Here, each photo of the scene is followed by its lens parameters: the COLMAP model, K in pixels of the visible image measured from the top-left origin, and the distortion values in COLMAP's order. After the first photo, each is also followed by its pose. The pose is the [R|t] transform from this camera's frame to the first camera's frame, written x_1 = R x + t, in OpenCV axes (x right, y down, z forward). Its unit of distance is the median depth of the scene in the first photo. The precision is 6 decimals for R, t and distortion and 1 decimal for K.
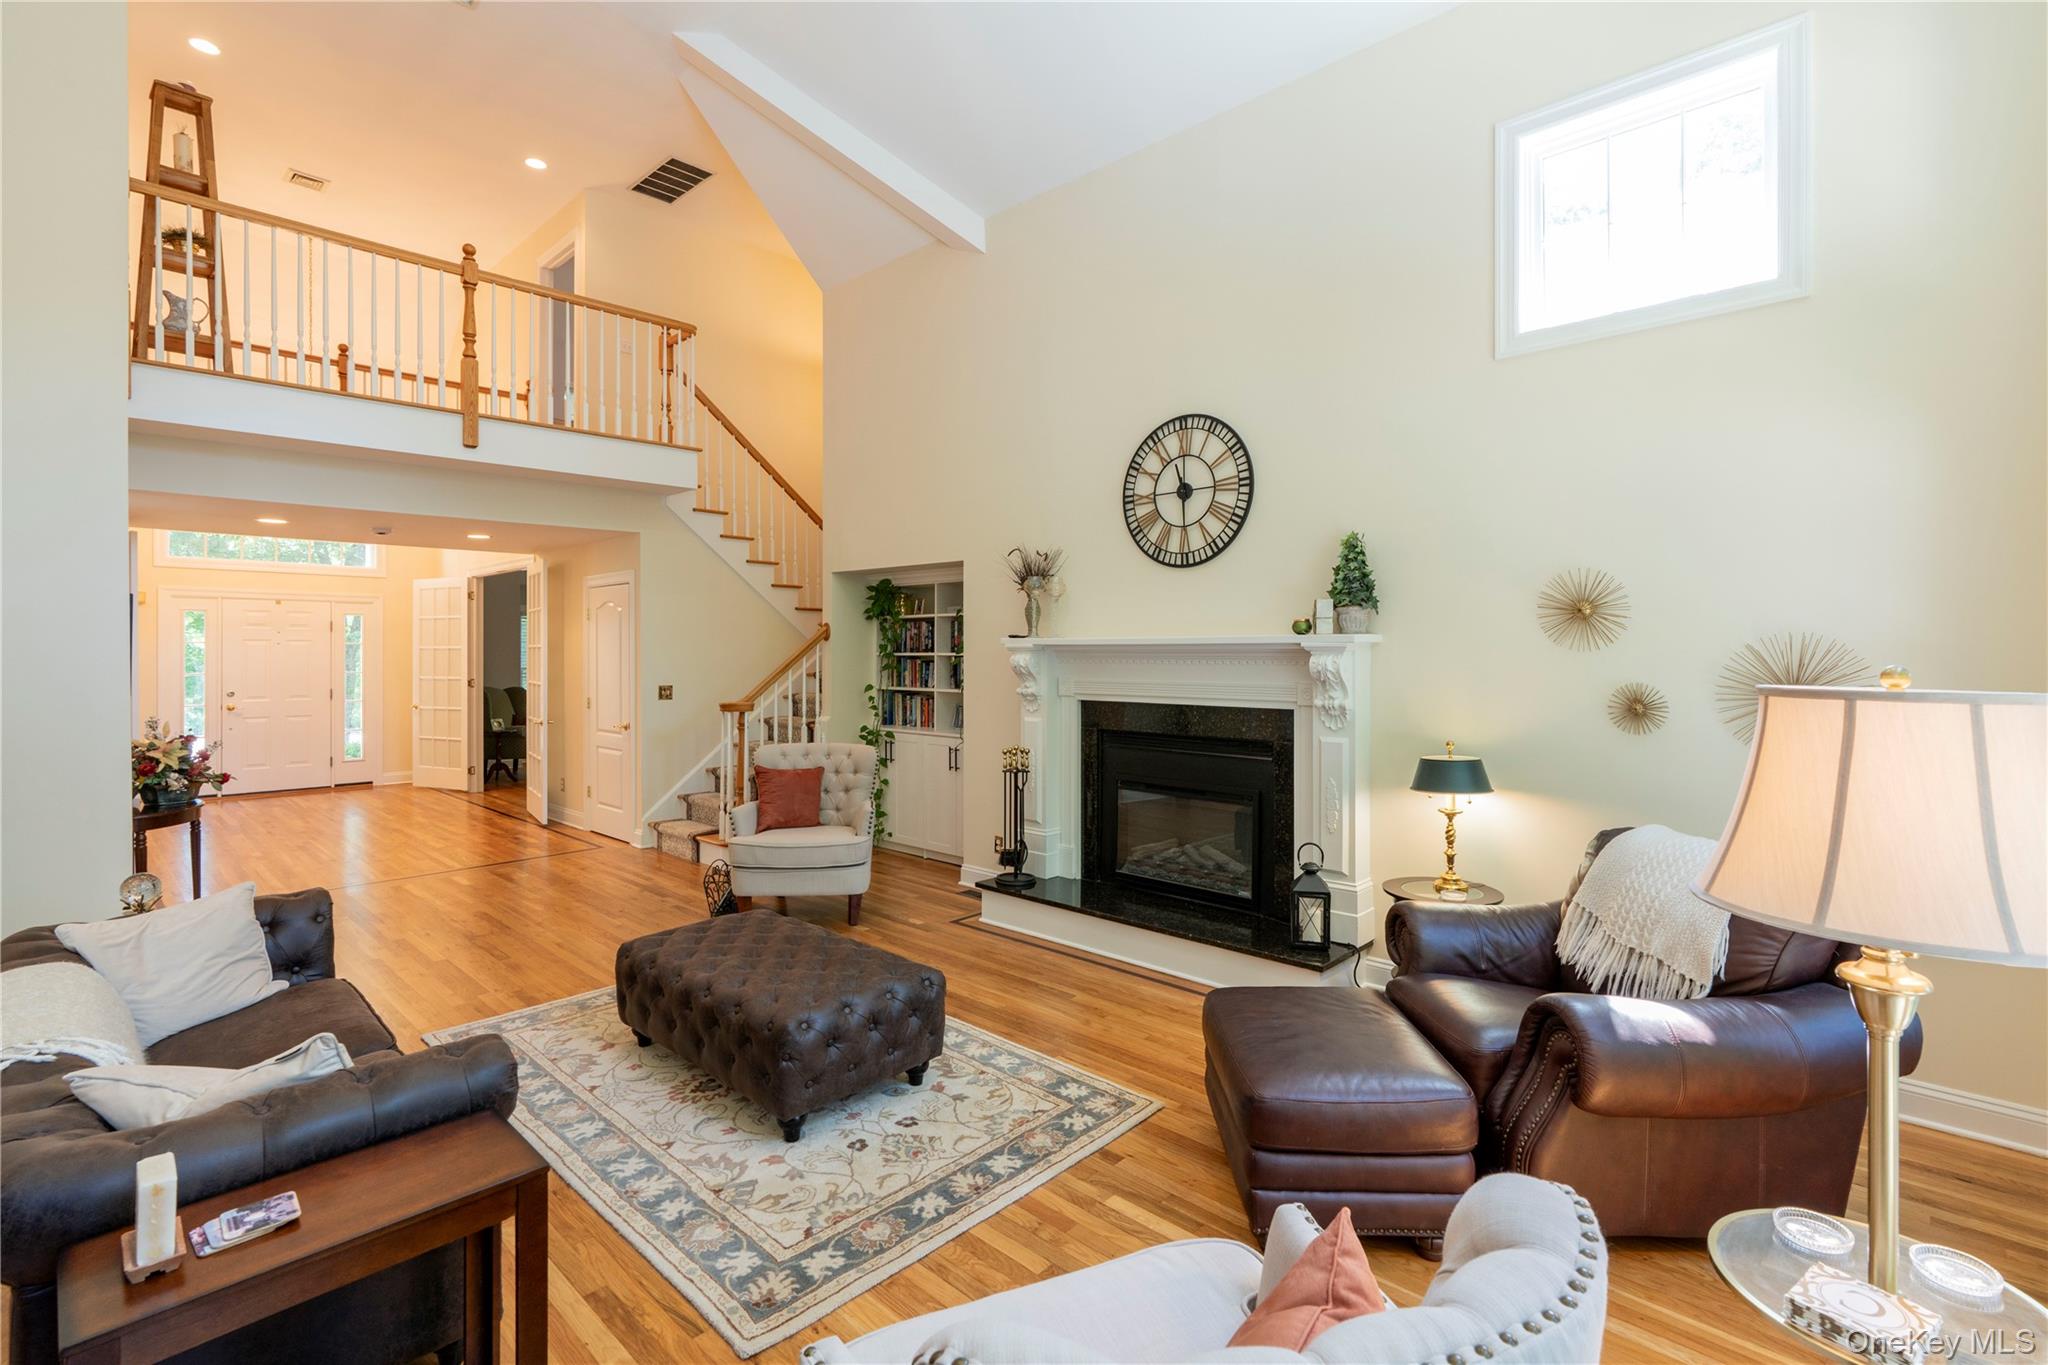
lens RADIAL K [[926.8, 0, 1023.3], [0, 926.8, 661.5], [0, 0, 1]] dist [-0.012439, 0.006562]
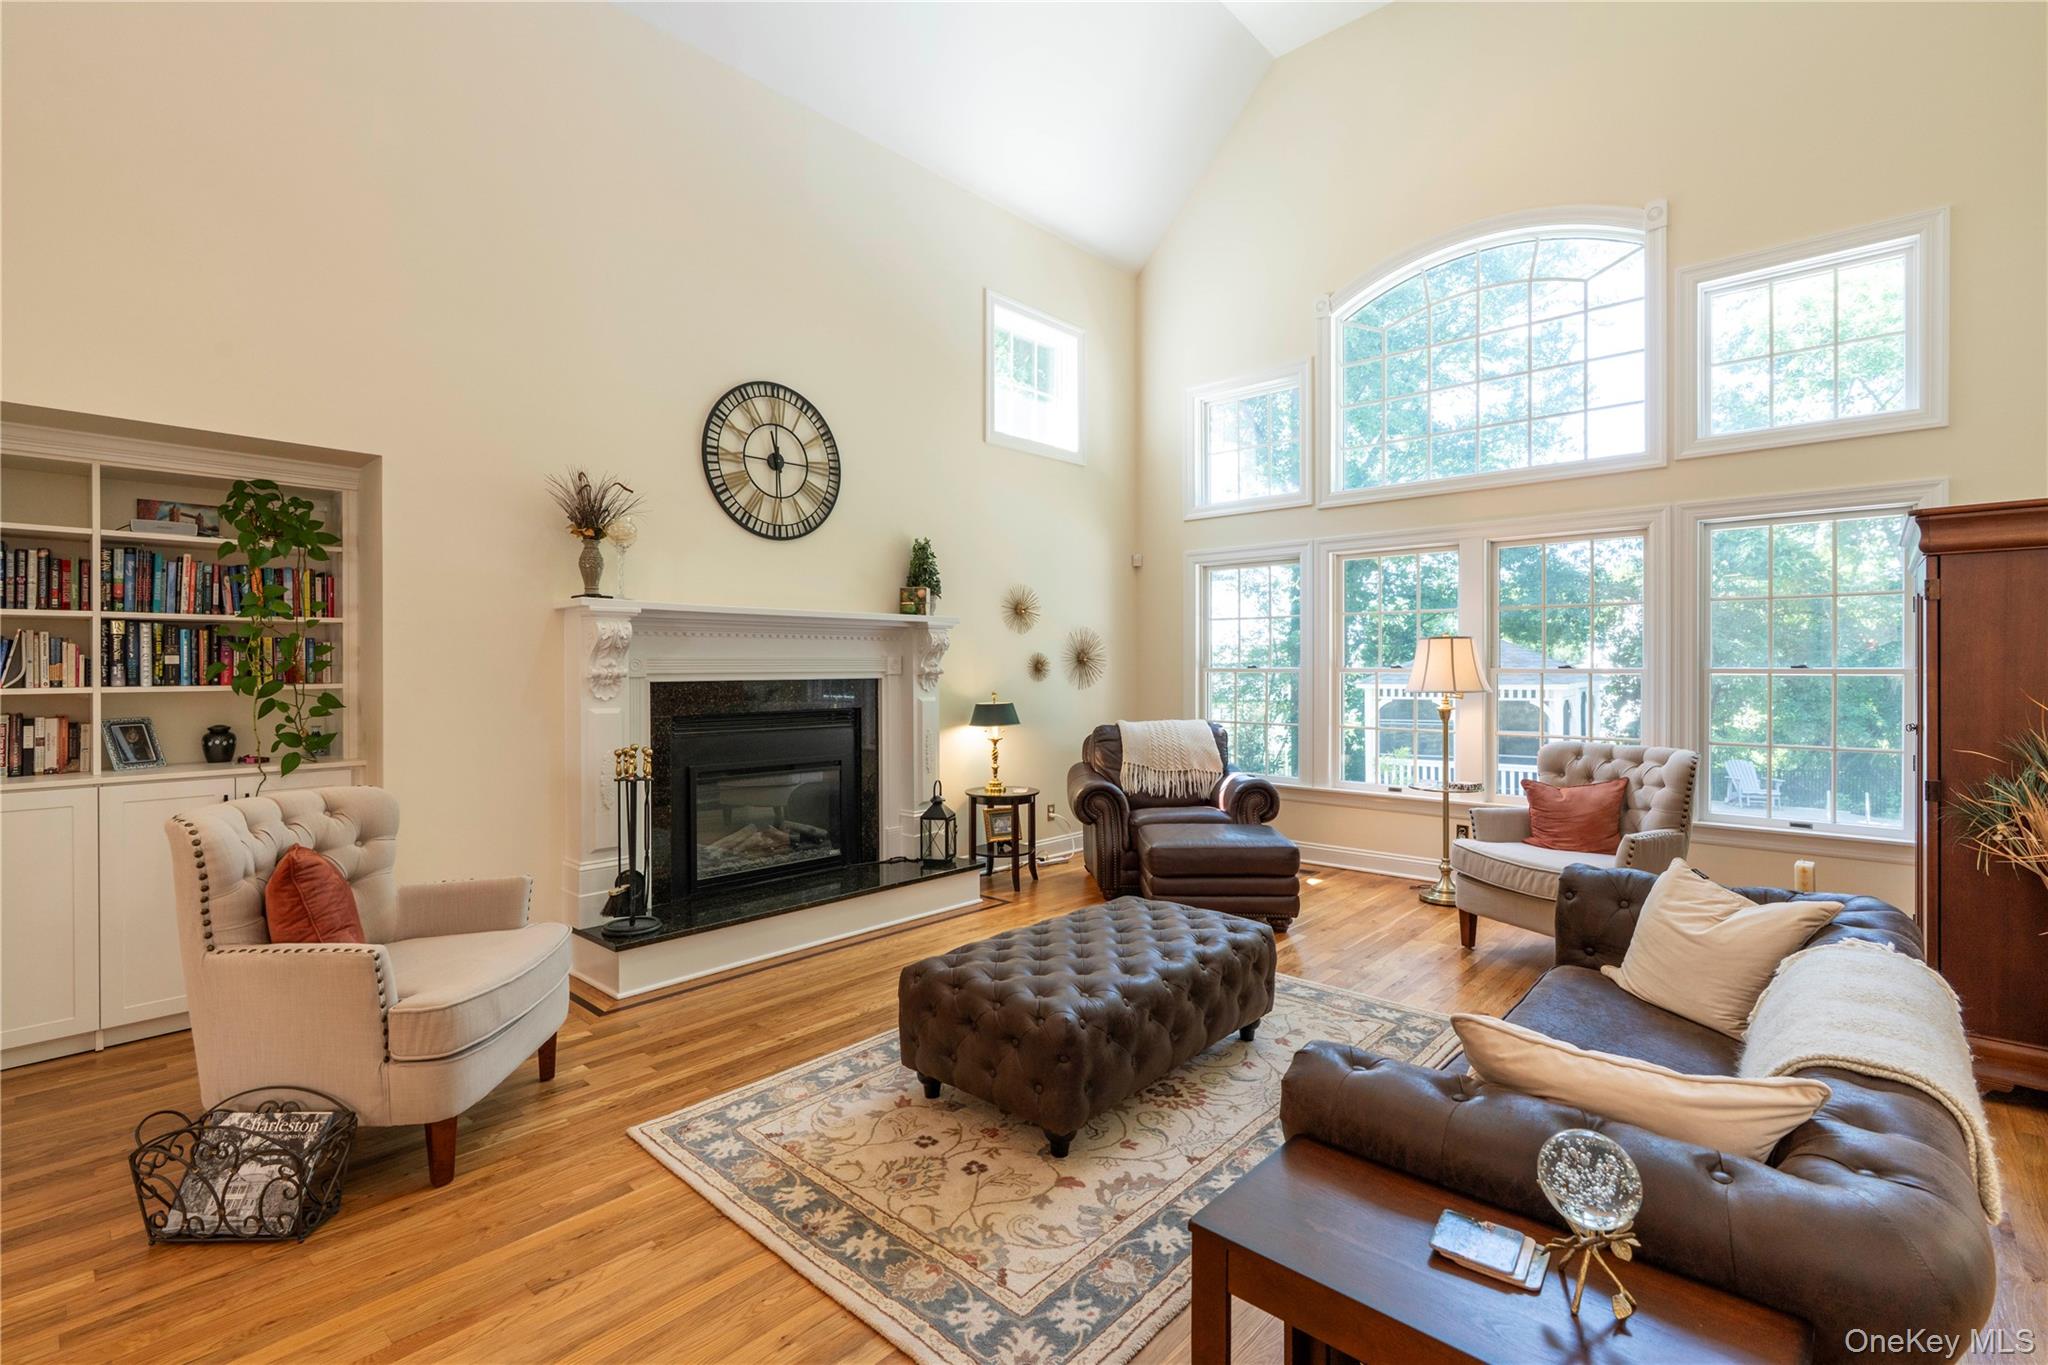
lens RADIAL K [[926.8, 0, 1029.7], [0, 926.8, 672.2], [0, 0, 1]] dist [-0.012439, 0.006562]
pose [[-0.017587, -0.007706, 0.999816, -0.802447], [0.012650, 0.999889, 0.007929, 0.033379], [-0.999765, 0.012787, -0.017487, 0.749254]]
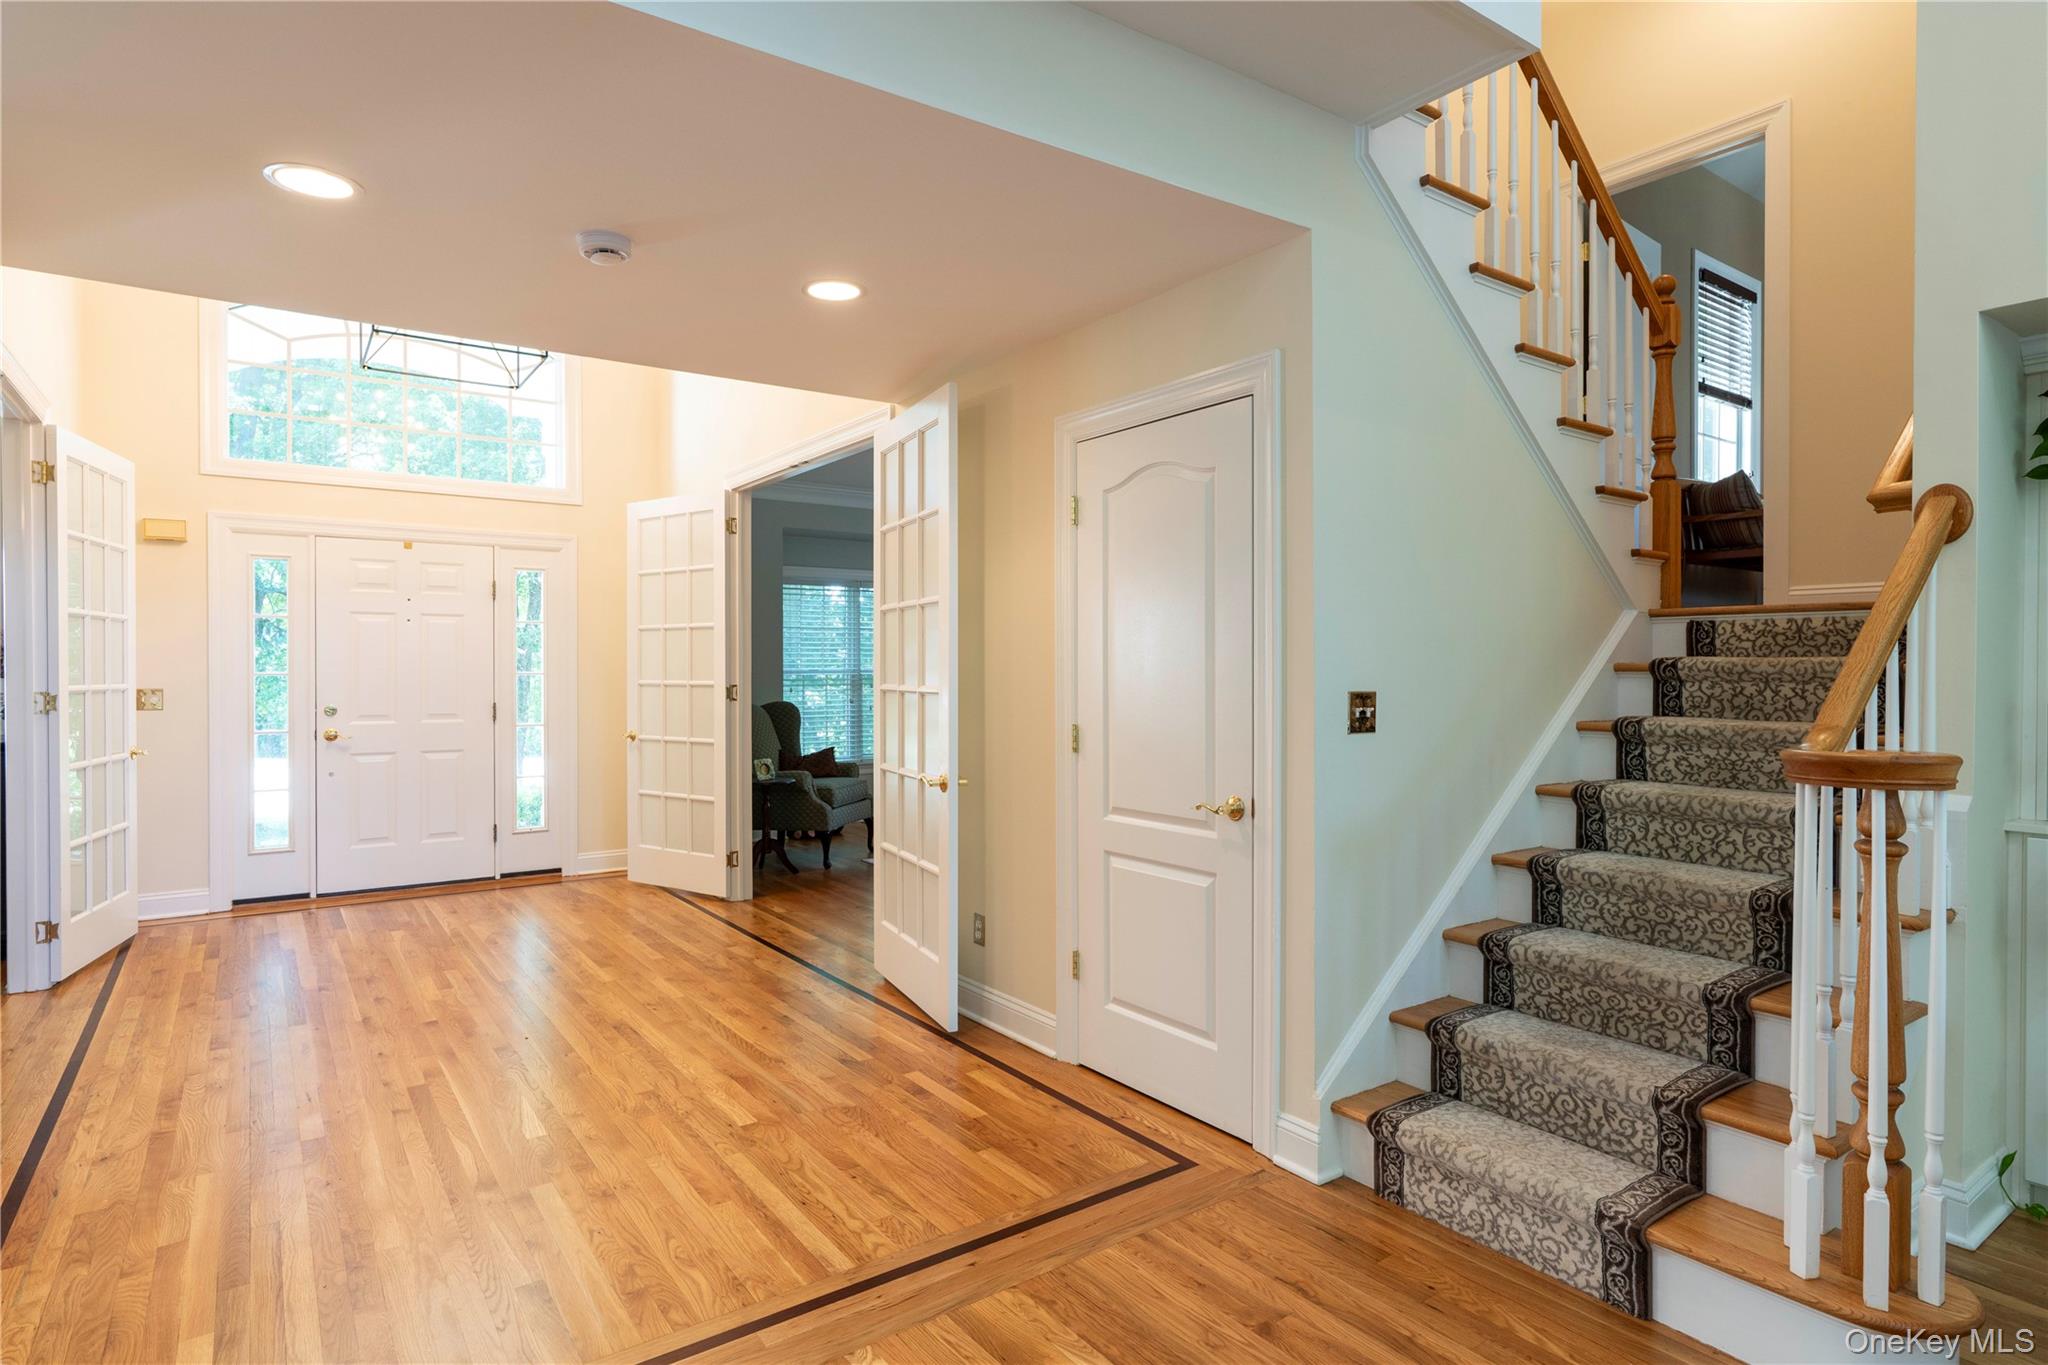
lens RADIAL K [[1084.3, 0, 1028.4], [0, 1084.3, 690.6], [0, 0, 1]] dist [-0.004237, -0.000174]
pose [[0.981369, 0.002849, -0.192114, -0.638424], [-0.000511, 0.999925, 0.012218, 0.030458], [0.192134, -0.011892, 0.981297, 0.870353]]
